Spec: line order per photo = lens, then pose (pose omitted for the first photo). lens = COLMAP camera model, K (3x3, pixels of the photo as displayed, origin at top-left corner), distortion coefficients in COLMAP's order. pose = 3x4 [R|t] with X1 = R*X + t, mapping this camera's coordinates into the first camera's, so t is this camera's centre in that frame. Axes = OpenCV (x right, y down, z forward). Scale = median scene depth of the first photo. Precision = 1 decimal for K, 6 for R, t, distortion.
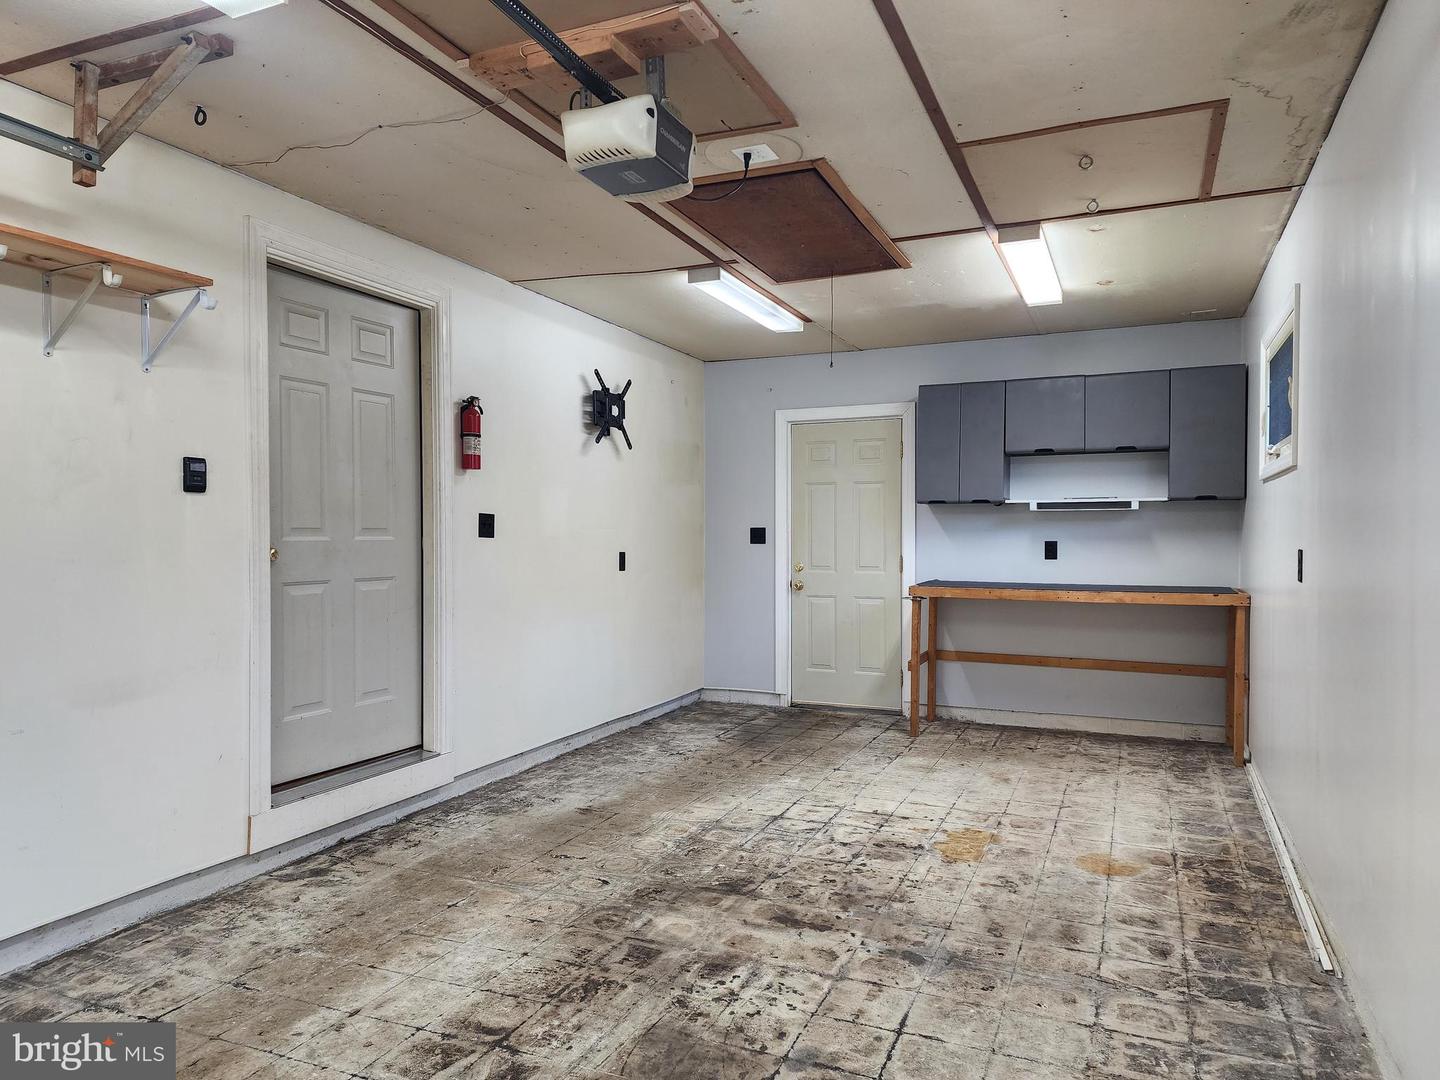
lens RADIAL K [[967.1, 0, 720.7], [0, 967.1, 534.4], [0, 0, 1]] dist [0.100502, -0.096704]
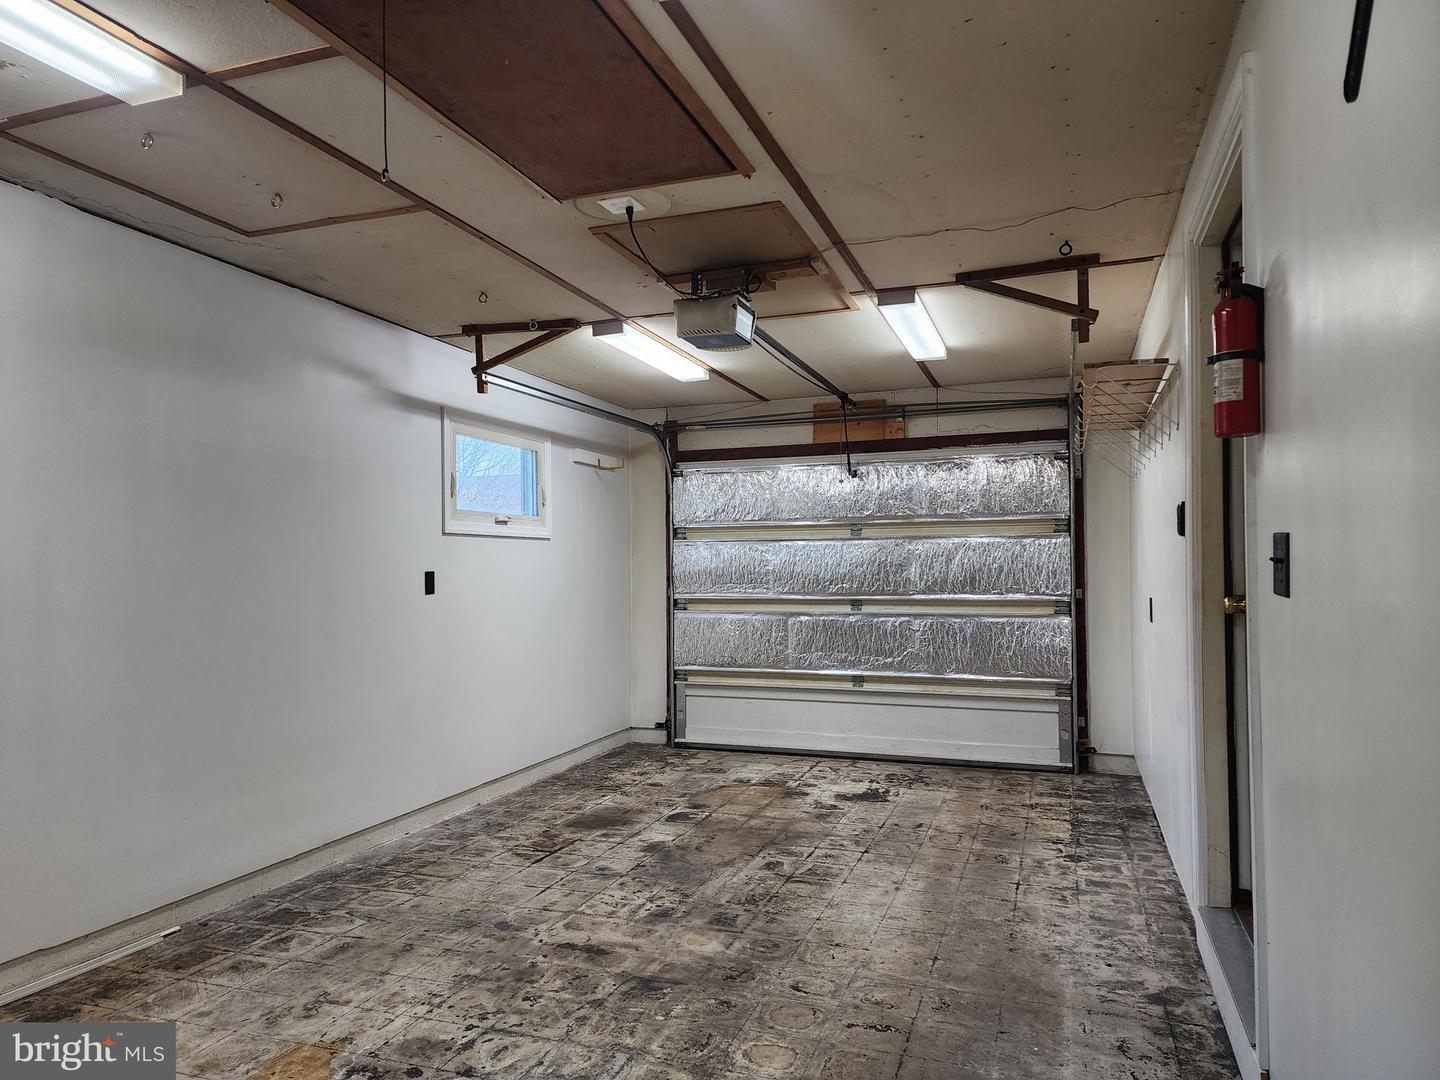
lens RADIAL K [[967.1, 0, 720.7], [0, 967.1, 534.4], [0, 0, 1]] dist [0.100502, -0.096704]
pose [[-0.997558, 0.004922, -0.069670, 0.006196], [0.007394, 0.999350, -0.035272, -0.012758], [0.069451, -0.035701, -0.996946, 2.062201]]
